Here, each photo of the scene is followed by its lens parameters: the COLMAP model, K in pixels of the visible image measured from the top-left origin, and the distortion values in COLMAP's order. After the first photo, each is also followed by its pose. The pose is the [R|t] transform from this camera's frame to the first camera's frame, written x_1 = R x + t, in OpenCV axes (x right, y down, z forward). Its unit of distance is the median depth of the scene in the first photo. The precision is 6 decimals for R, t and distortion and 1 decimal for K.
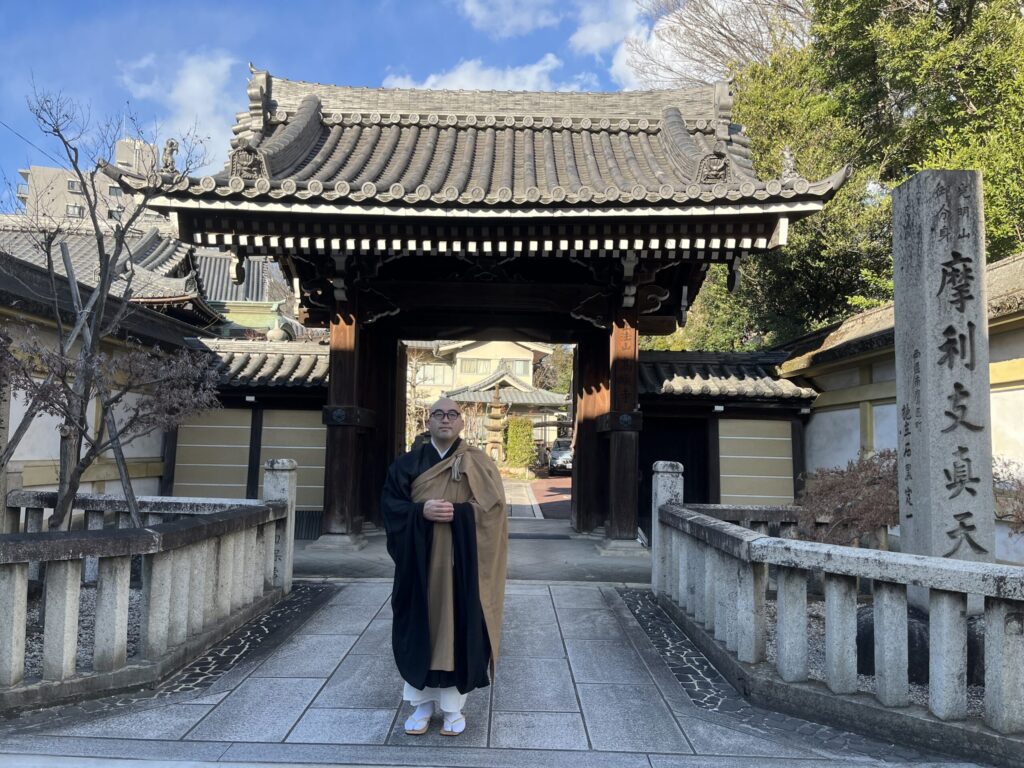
lens RADIAL K [[793.9, 0, 512.0], [0, 793.9, 384.0], [0, 0, 1]] dist [0.061614, -0.083228]
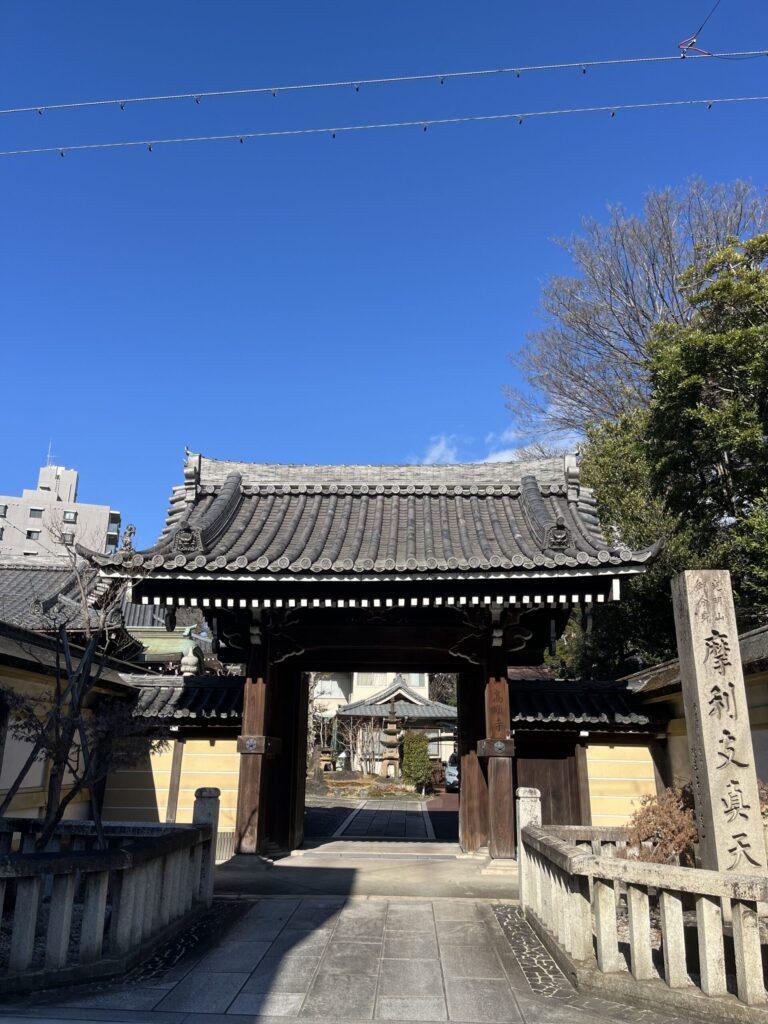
lens RADIAL K [[793.9, 0, 384.0], [0, 793.9, 512.0], [0, 0, 1]] dist [0.061614, -0.083228]
pose [[0.999396, -0.016992, -0.030316, 0.024161], [0.009969, 0.975827, -0.218317, -0.049030], [0.033293, 0.217883, 0.975407, -0.282401]]
